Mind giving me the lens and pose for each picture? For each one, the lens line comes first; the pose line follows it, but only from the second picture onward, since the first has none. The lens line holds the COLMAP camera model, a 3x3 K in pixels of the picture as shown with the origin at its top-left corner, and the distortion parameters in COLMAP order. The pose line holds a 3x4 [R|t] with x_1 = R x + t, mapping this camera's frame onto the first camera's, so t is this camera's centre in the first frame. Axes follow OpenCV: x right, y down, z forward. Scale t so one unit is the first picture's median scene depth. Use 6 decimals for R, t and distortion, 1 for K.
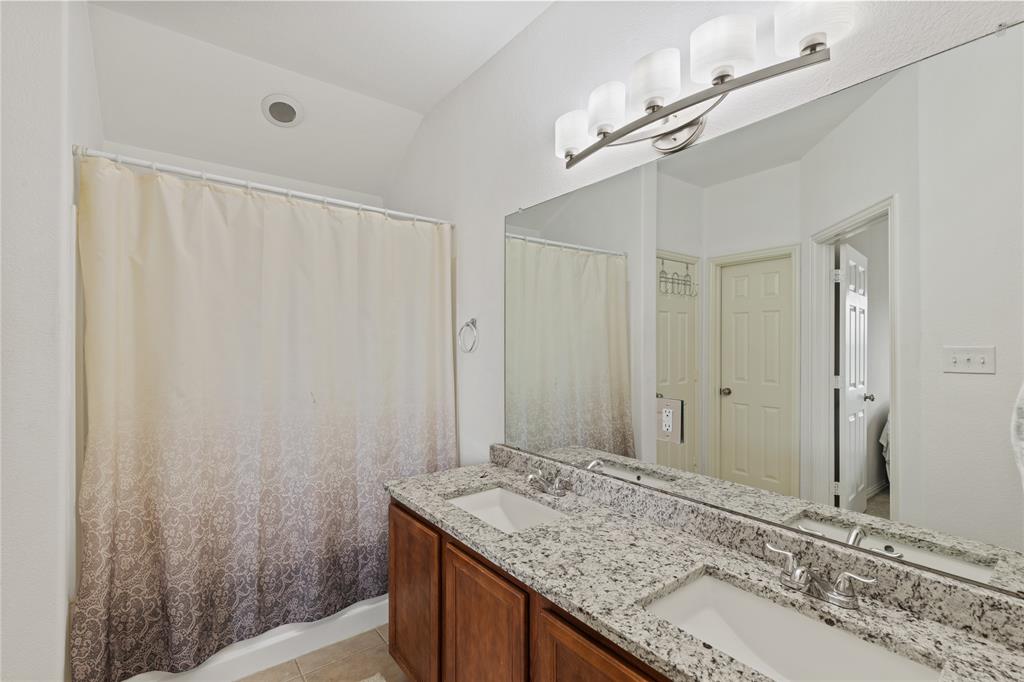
lens RADIAL K [[462.0, 0, 512.7], [0, 462.0, 342.4], [0, 0, 1]] dist [0.002256, 0.000796]
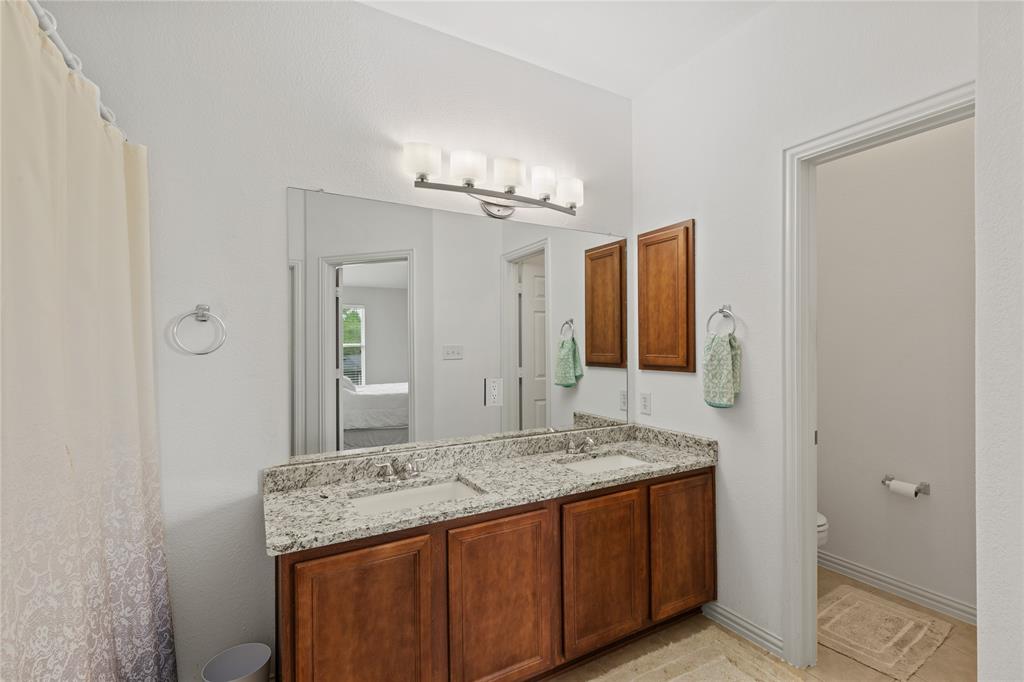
lens RADIAL K [[462.0, 0, 539.0], [0, 462.0, 345.7], [0, 0, 1]] dist [0.002256, 0.000796]
pose [[0.106792, 0.000786, 0.994281, -1.261404], [0.002352, 0.999997, -0.001043, 0.019918], [-0.994279, 0.002450, 0.106790, 0.748858]]
